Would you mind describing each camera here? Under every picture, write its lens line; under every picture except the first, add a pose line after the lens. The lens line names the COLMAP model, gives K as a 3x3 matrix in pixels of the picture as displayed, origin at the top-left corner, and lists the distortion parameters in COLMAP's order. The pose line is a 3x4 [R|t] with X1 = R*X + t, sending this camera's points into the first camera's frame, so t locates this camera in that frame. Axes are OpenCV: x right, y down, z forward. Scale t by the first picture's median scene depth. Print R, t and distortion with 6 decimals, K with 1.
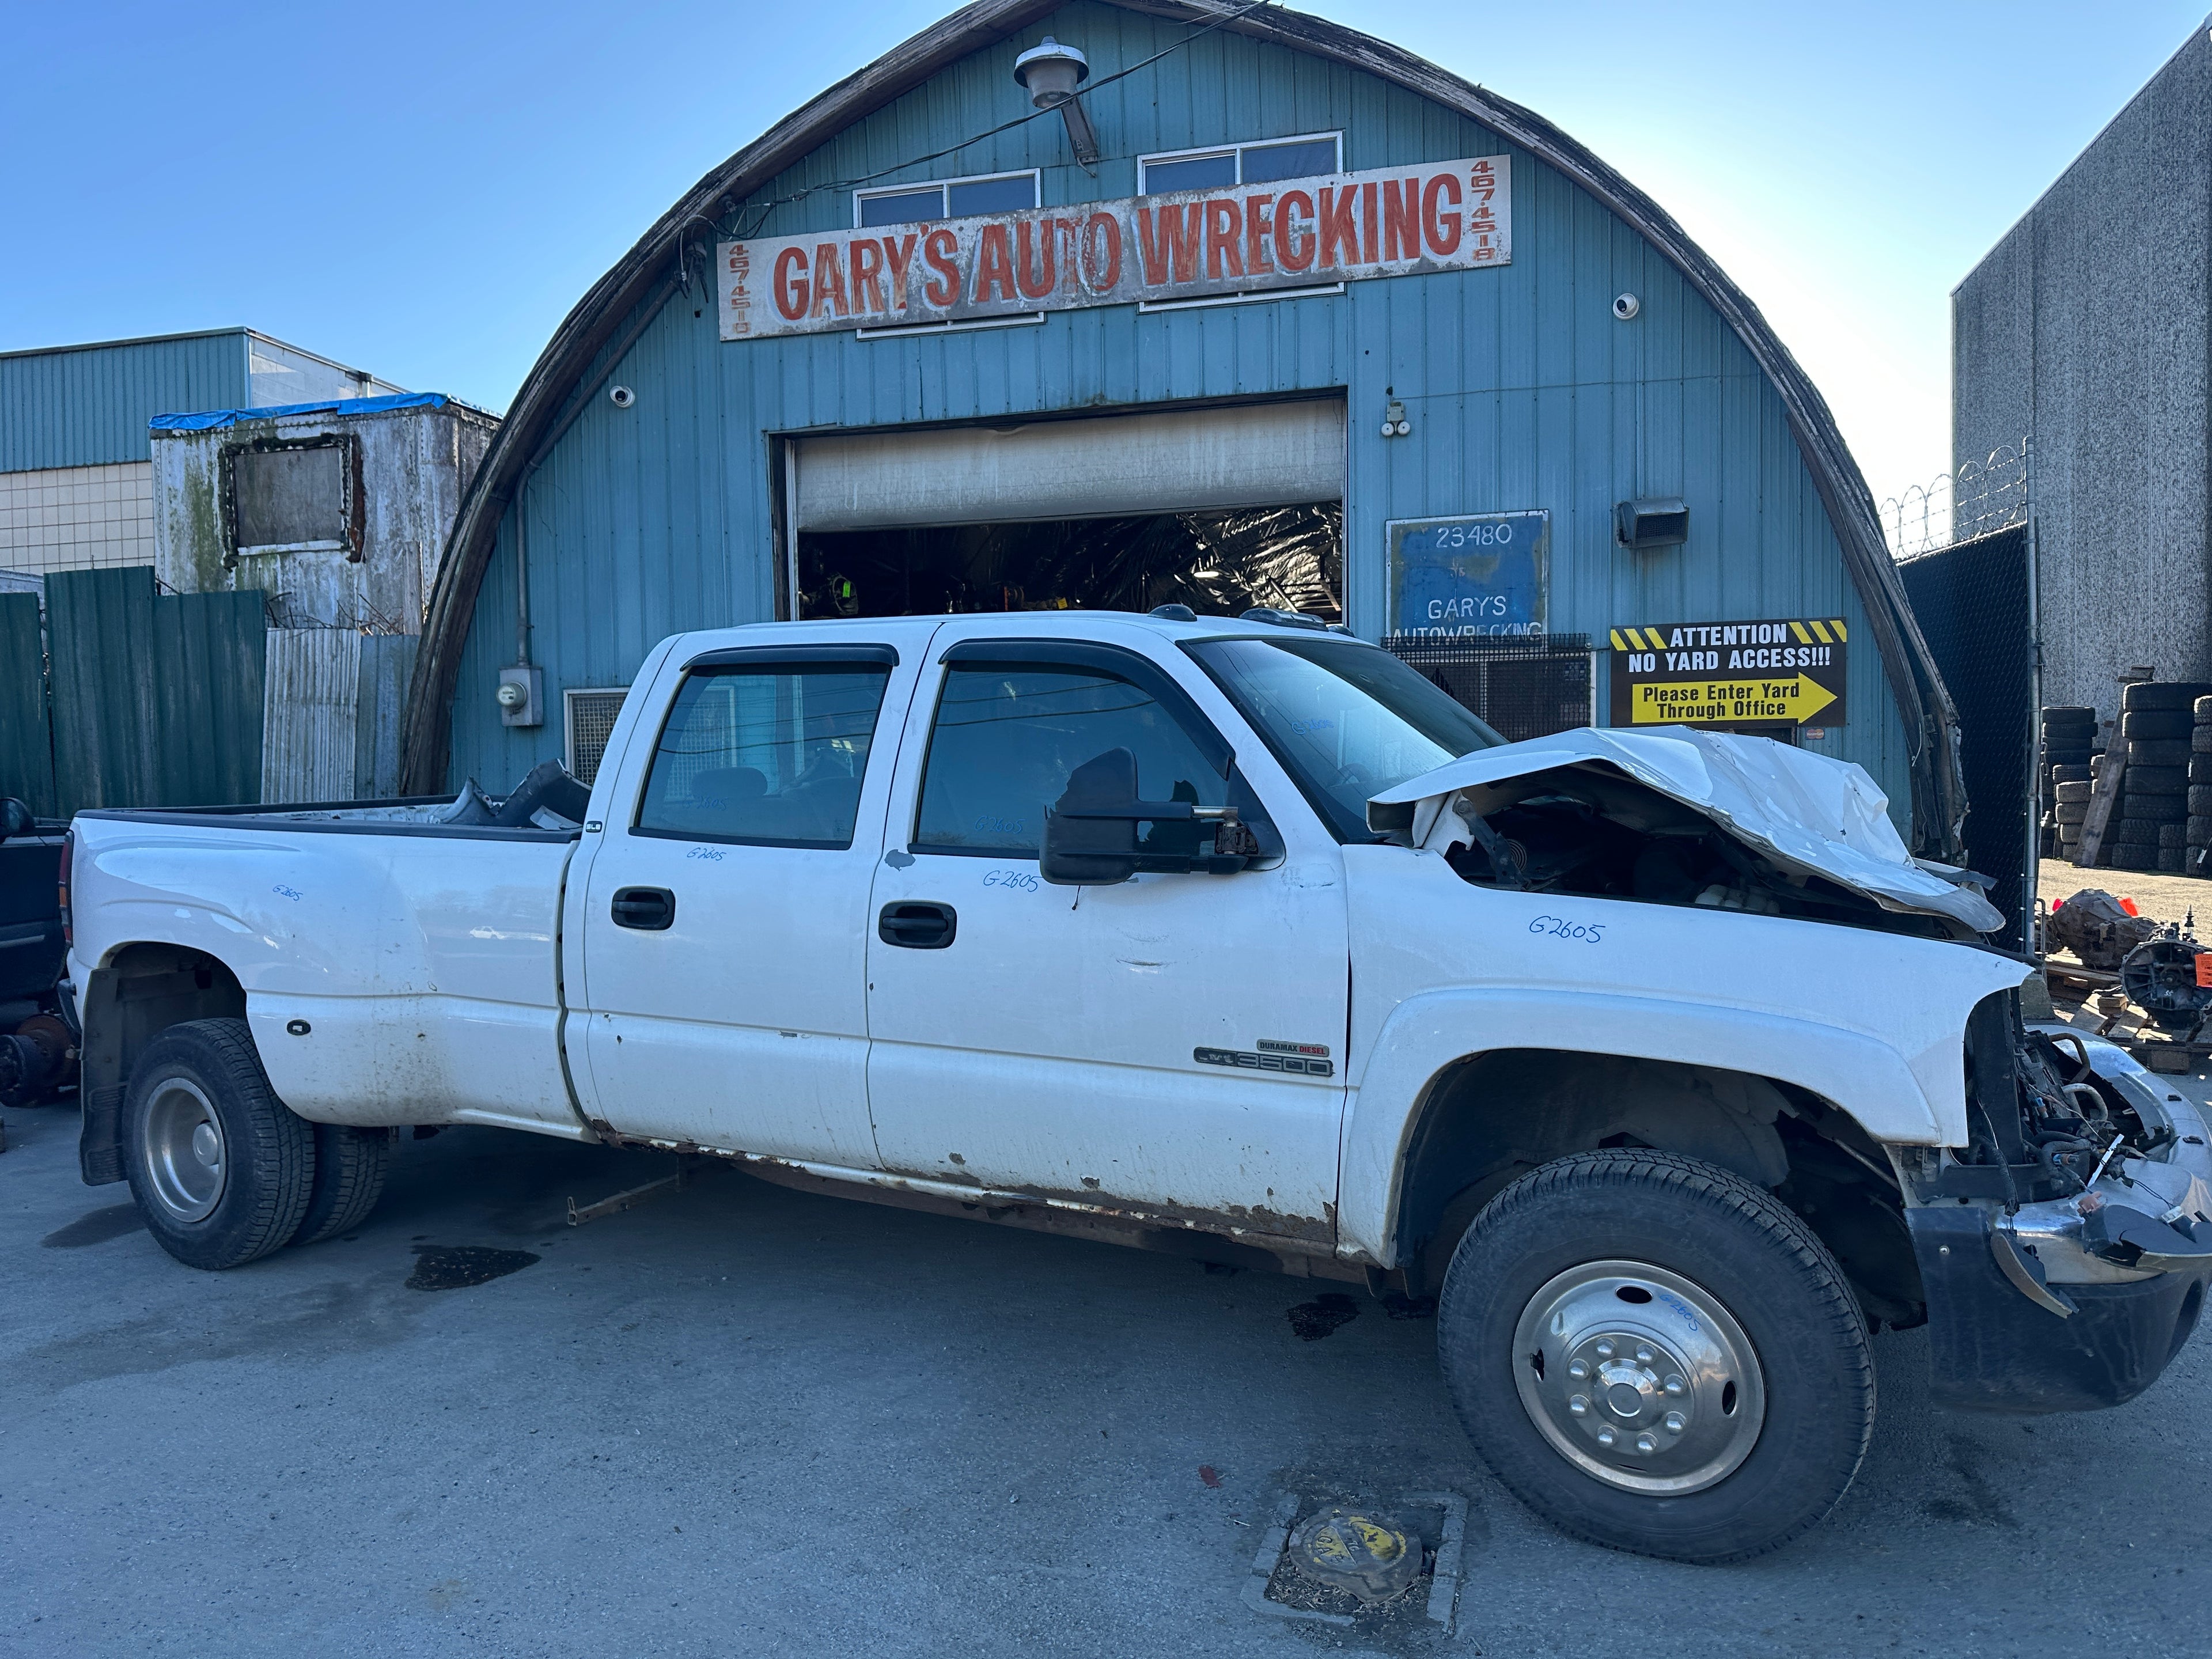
lens RADIAL K [[1547.9, 0, 1112.6], [0, 1547.9, 831.9], [0, 0, 1]] dist [0.039881, -0.050243]
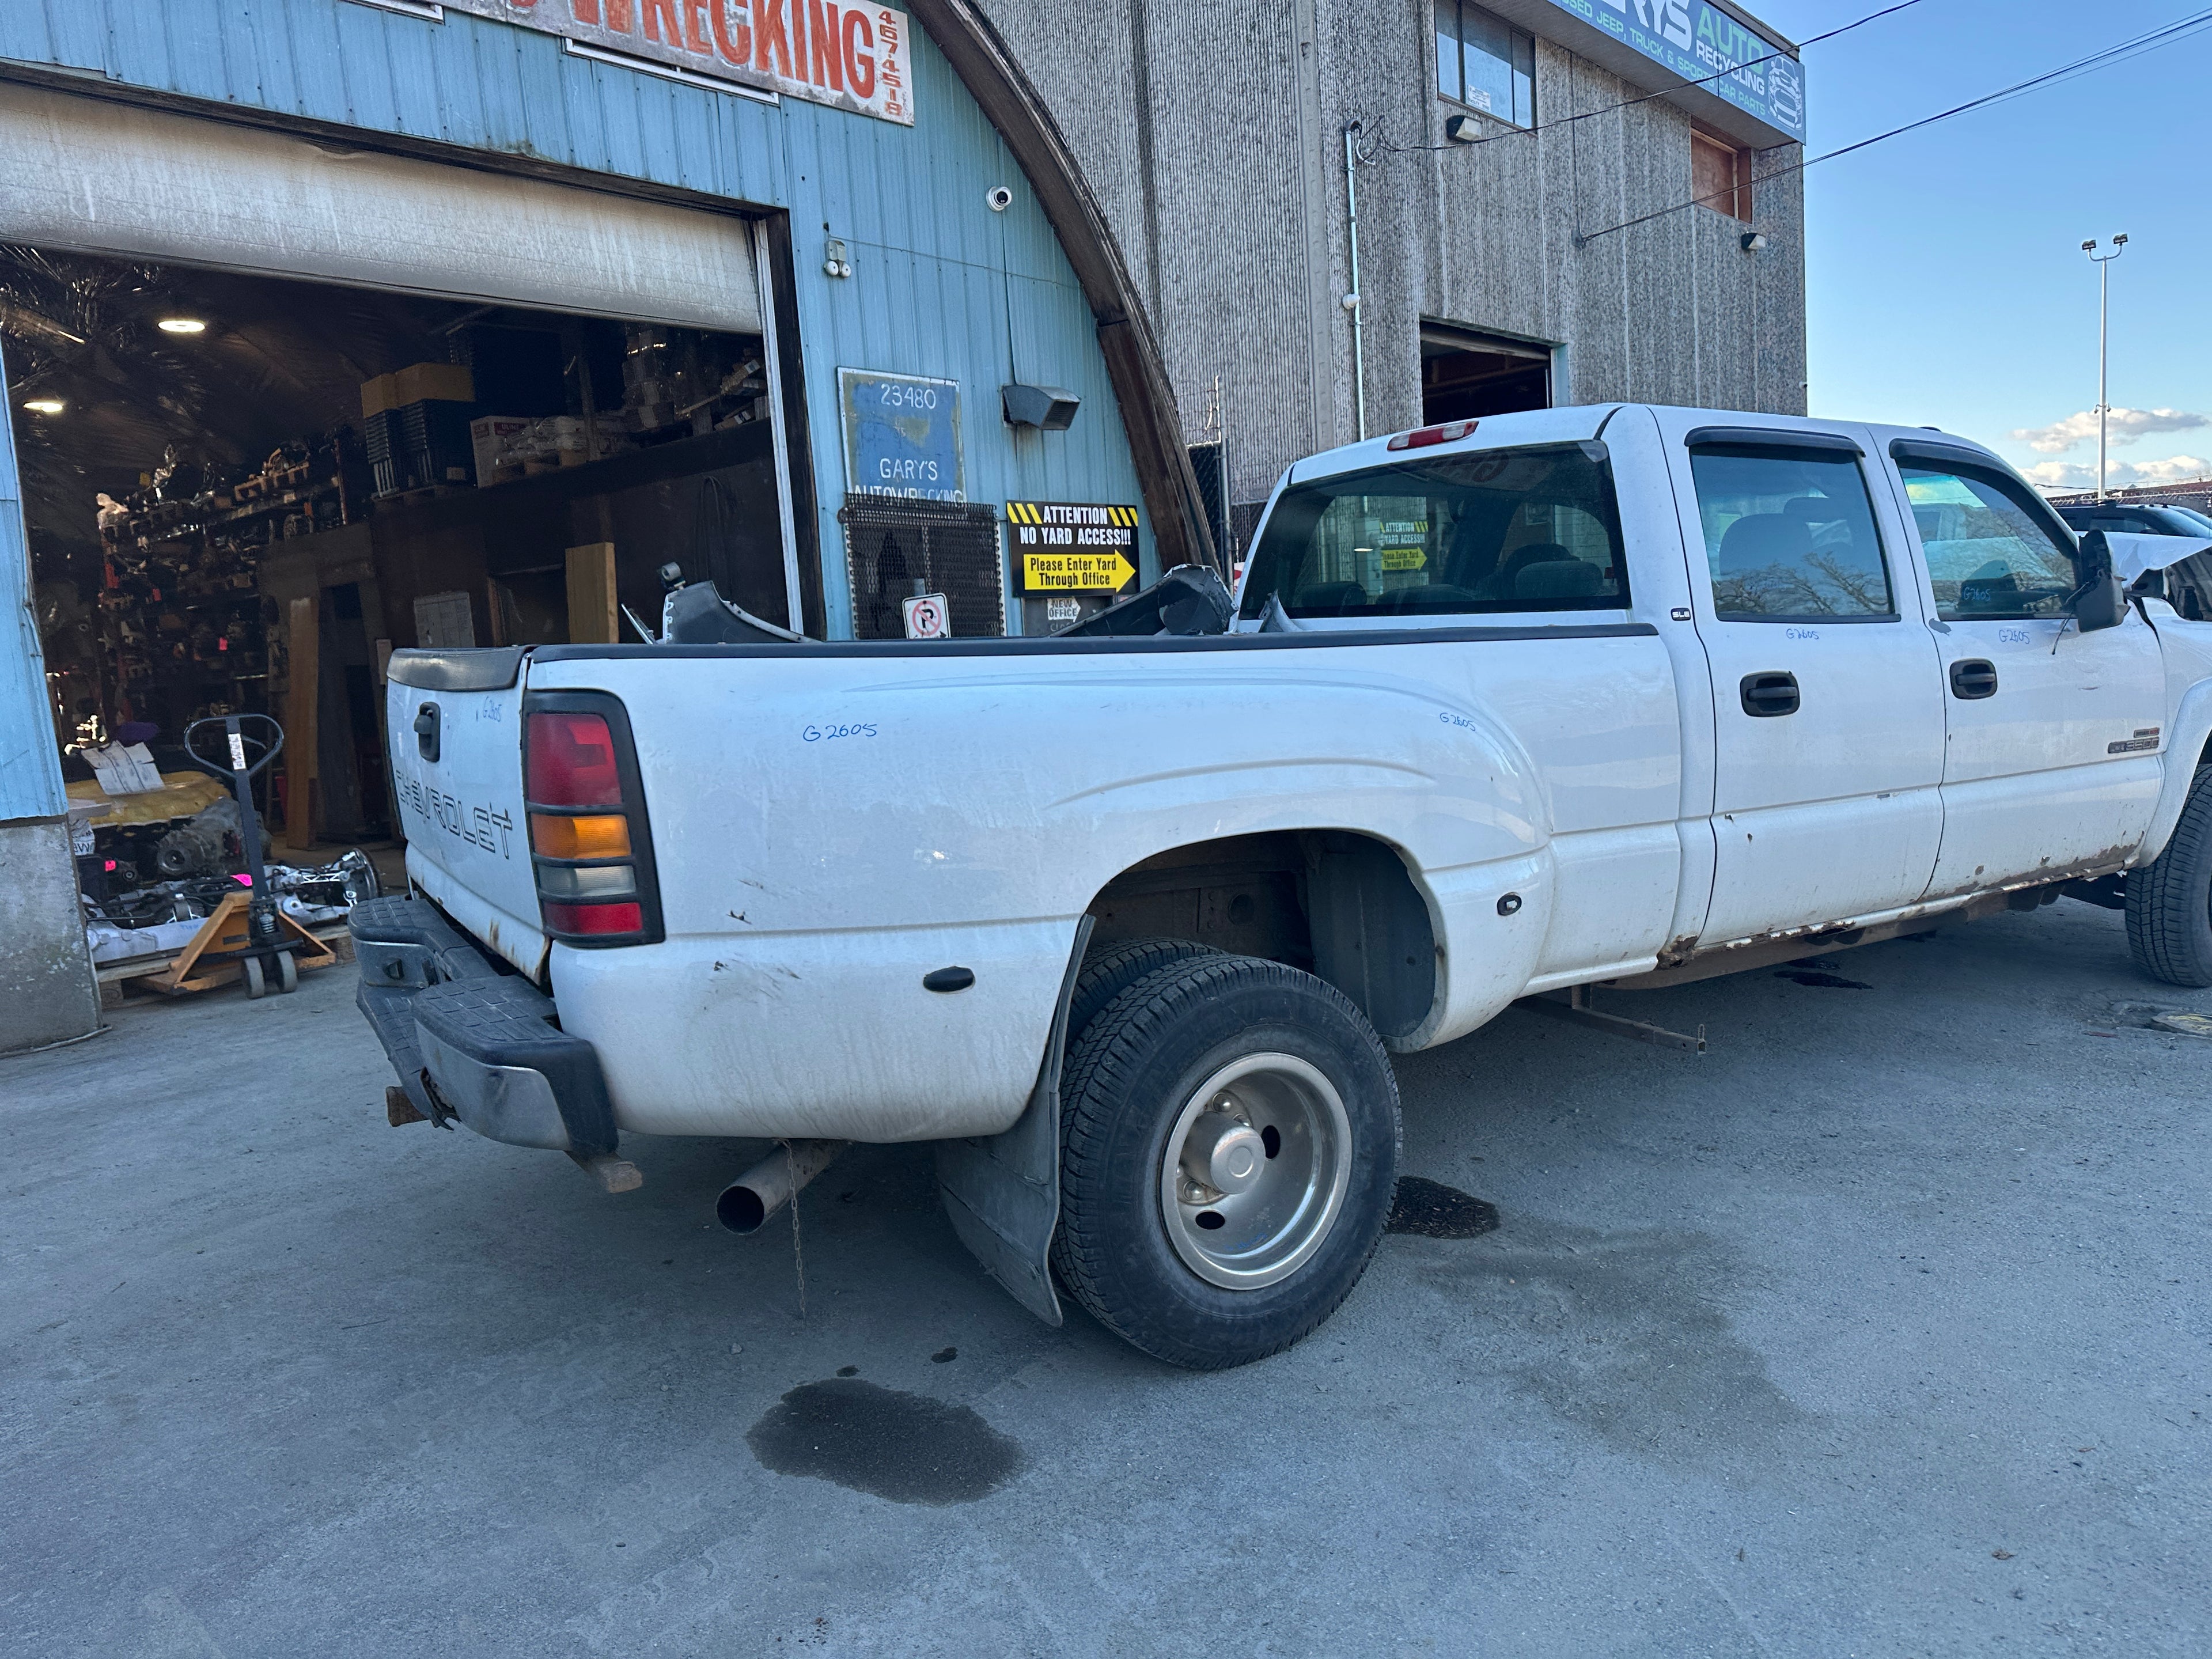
lens RADIAL K [[1547.9, 0, 1114.0], [0, 1547.9, 833.5], [0, 0, 1]] dist [0.039881, -0.050243]
pose [[0.483871, -0.116757, 0.867316, -0.617464], [0.077260, 0.992890, 0.090559, 0.007785], [-0.871723, 0.023190, 0.489451, 0.409889]]
